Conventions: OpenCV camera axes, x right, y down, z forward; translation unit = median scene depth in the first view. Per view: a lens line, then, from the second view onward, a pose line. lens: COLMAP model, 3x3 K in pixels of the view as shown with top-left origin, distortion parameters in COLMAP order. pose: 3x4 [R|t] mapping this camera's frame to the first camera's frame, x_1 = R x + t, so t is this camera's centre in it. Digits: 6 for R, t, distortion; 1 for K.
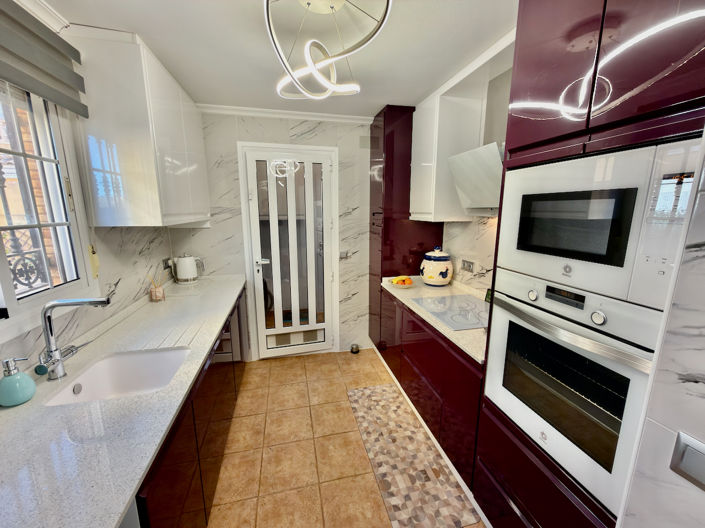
lens RADIAL K [[281.5, 0, 352.8], [0, 281.5, 264.3], [0, 0, 1]] dist [-0.001657, -0.000697]
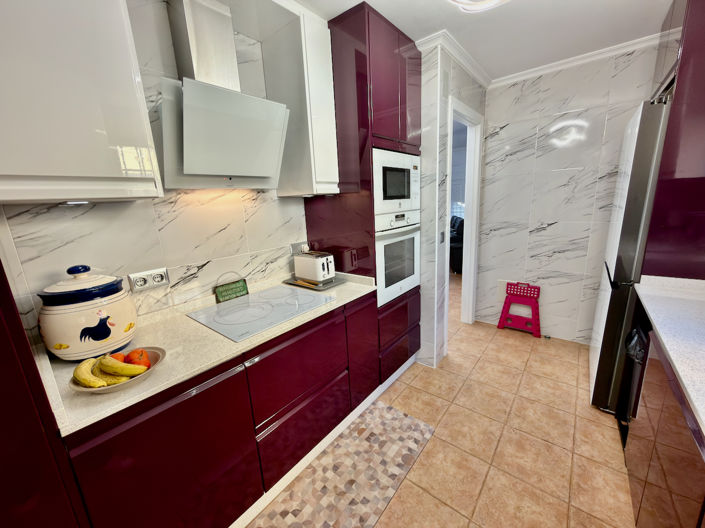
lens RADIAL K [[281.5, 0, 352.4], [0, 281.5, 263.6], [0, 0, 1]] dist [-0.001657, -0.000697]
pose [[-0.607650, -0.143500, 0.781133, -0.411421], [0.201914, 0.923311, 0.326690, -0.181576], [-0.768109, 0.356235, -0.532076, 1.365545]]
